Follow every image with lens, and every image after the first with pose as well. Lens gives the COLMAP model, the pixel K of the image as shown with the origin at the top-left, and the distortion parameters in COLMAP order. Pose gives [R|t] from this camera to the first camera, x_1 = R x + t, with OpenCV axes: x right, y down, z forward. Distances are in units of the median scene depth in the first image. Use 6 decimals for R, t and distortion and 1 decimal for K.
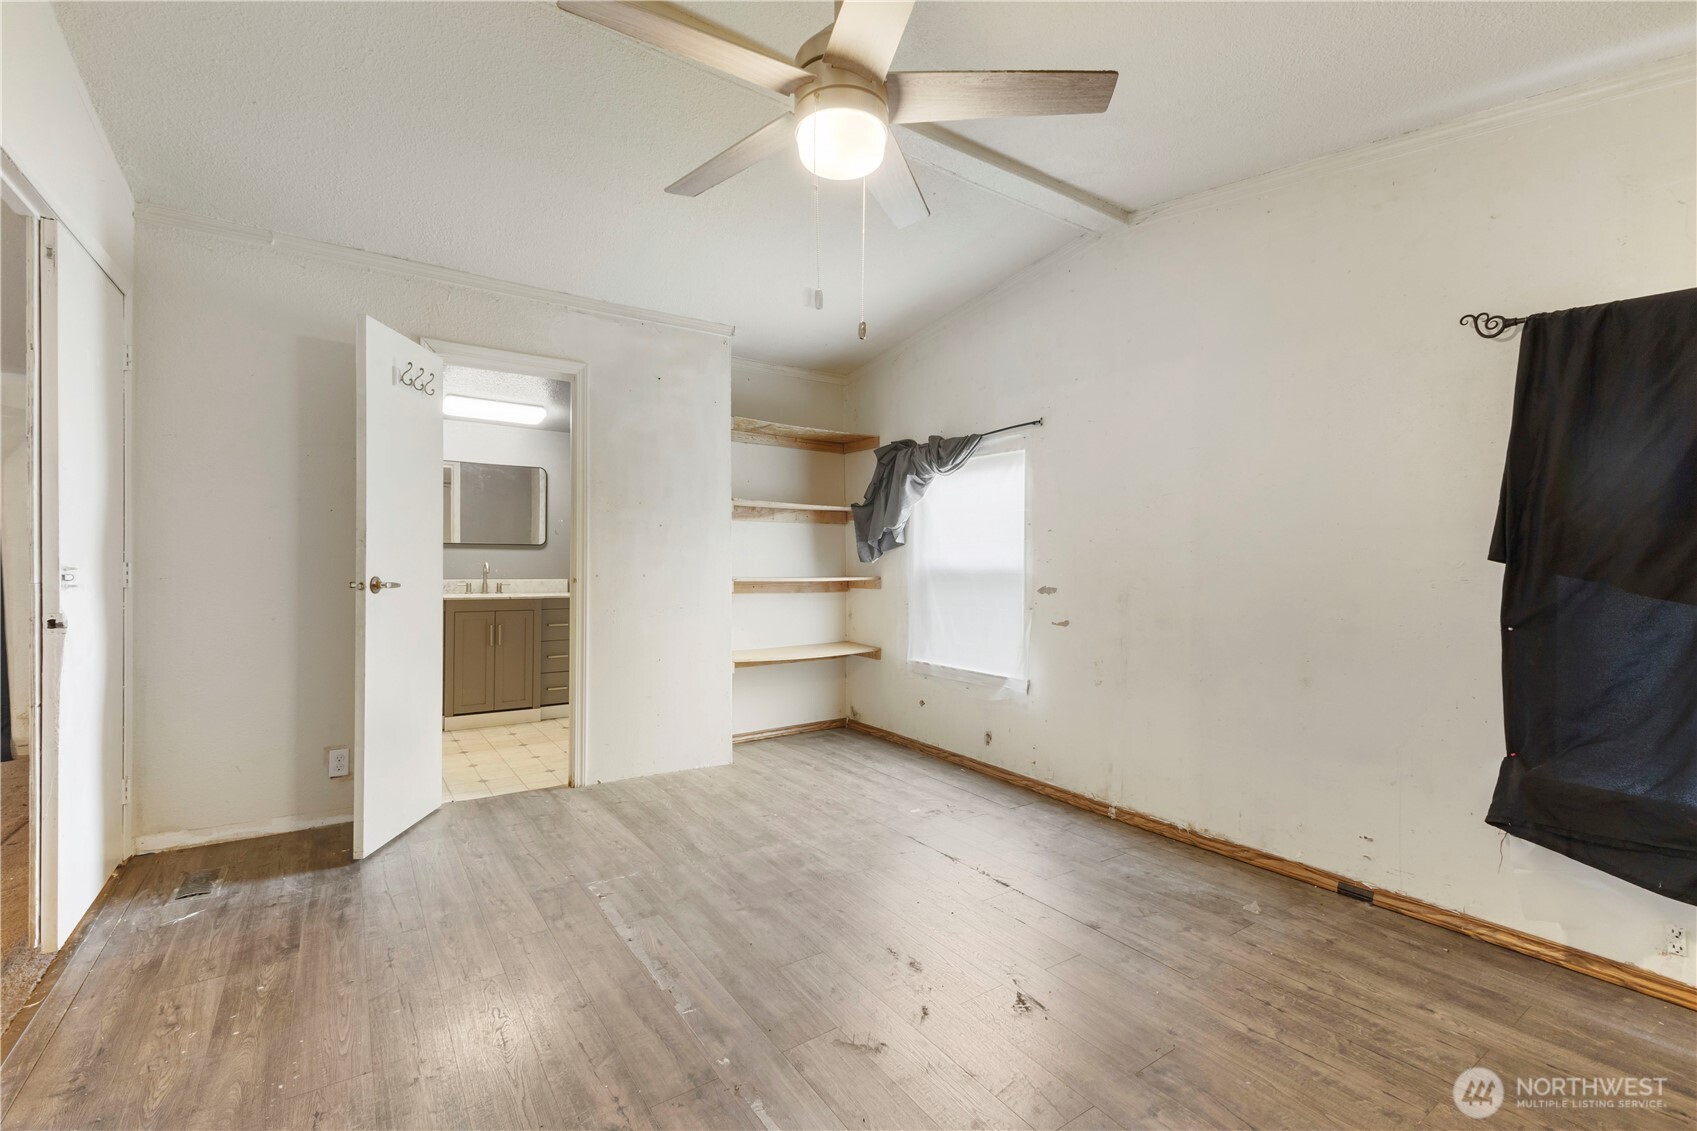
lens RADIAL K [[754.0, 0, 845.3], [0, 754.0, 566.0], [0, 0, 1]] dist [0.006733, 0.000908]
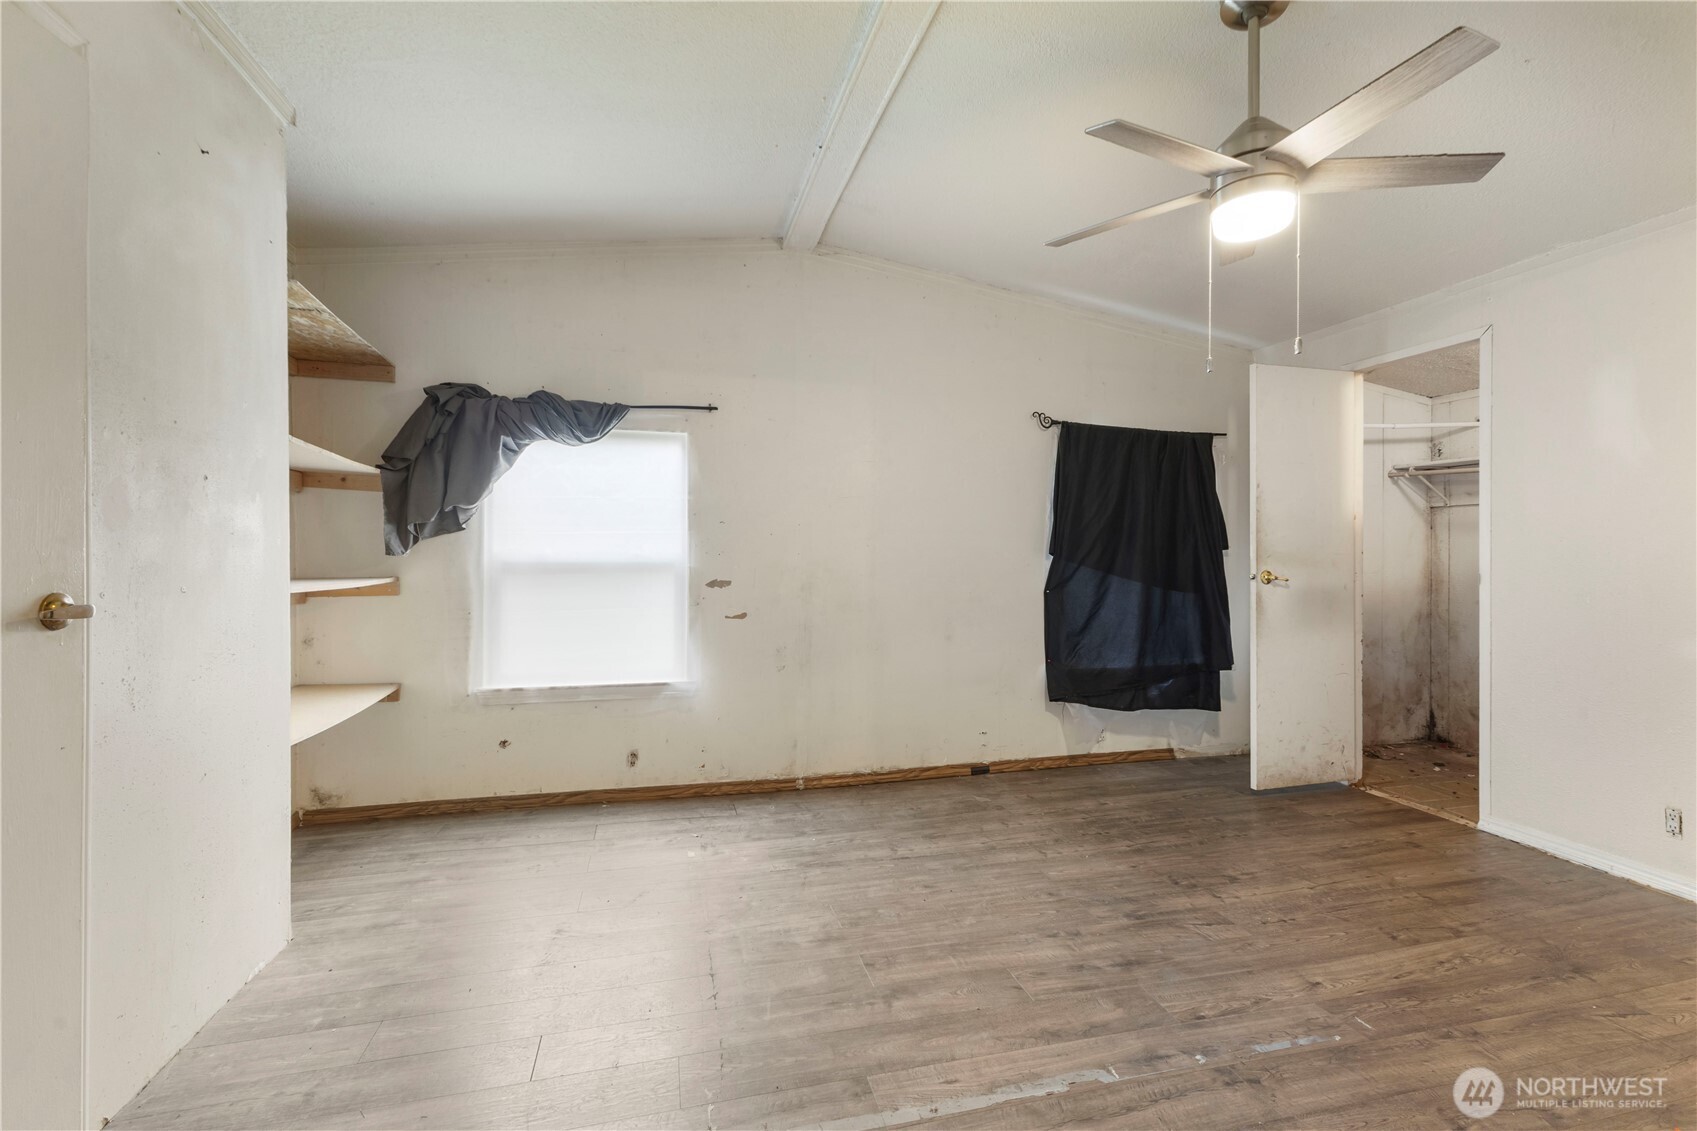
lens RADIAL K [[754.0, 0, 846.0], [0, 754.0, 556.0], [0, 0, 1]] dist [0.006733, 0.000908]
pose [[0.326890, -0.006633, 0.945039, -0.656255], [0.004270, 0.999976, 0.005542, -0.009127], [-0.945053, 0.002224, 0.326910, 0.582088]]
